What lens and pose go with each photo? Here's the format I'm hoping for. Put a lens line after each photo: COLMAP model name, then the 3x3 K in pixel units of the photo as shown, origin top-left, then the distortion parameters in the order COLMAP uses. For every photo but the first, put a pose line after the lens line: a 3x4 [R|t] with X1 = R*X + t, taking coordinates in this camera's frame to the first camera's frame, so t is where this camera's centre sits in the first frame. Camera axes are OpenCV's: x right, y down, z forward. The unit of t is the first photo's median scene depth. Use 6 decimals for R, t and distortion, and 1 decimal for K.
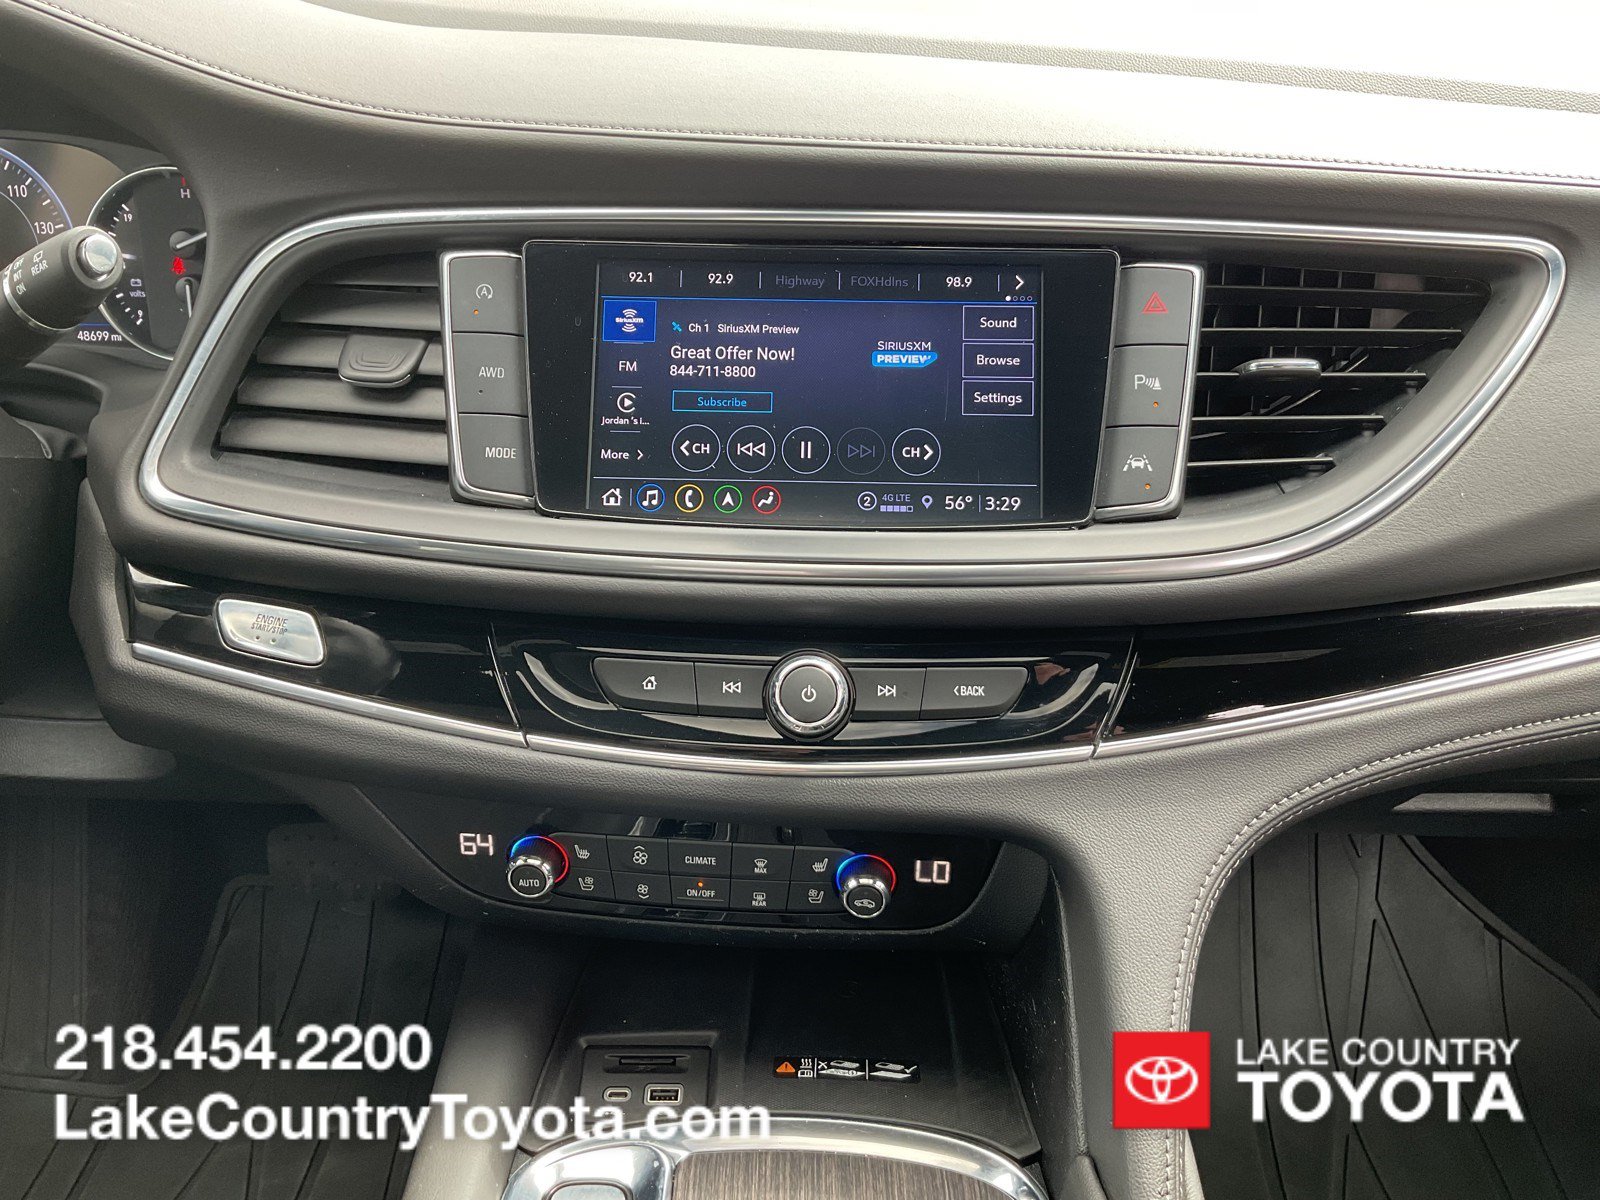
lens RADIAL K [[1340.2, 0, 800.0], [0, 1340.2, 600.0], [0, 0, 1]] dist [0.172784, -0.403791]
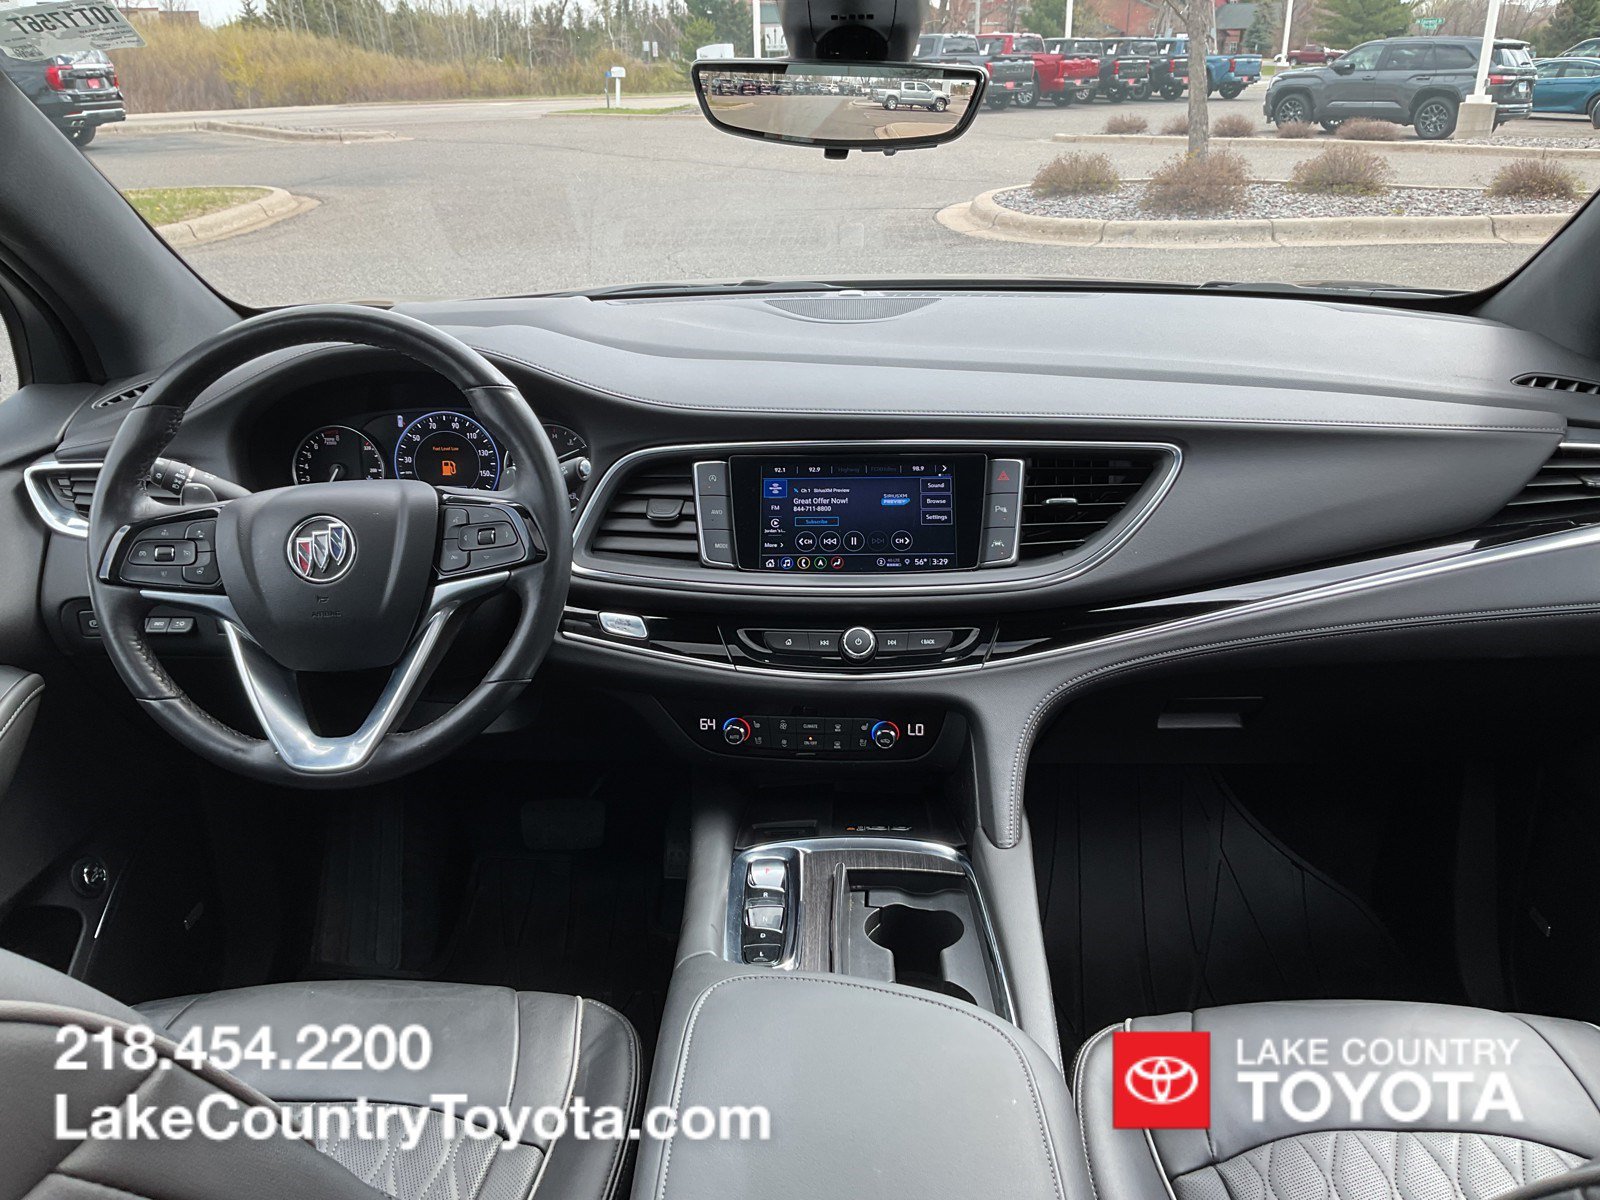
lens RADIAL K [[1340.2, 0, 800.0], [0, 1340.2, 600.0], [0, 0, 1]] dist [0.172784, -0.403791]
pose [[0.999613, -0.023260, -0.015278, -0.054231], [0.021114, 0.991541, -0.128067, 0.276931], [0.018127, 0.127695, 0.991648, -1.248832]]
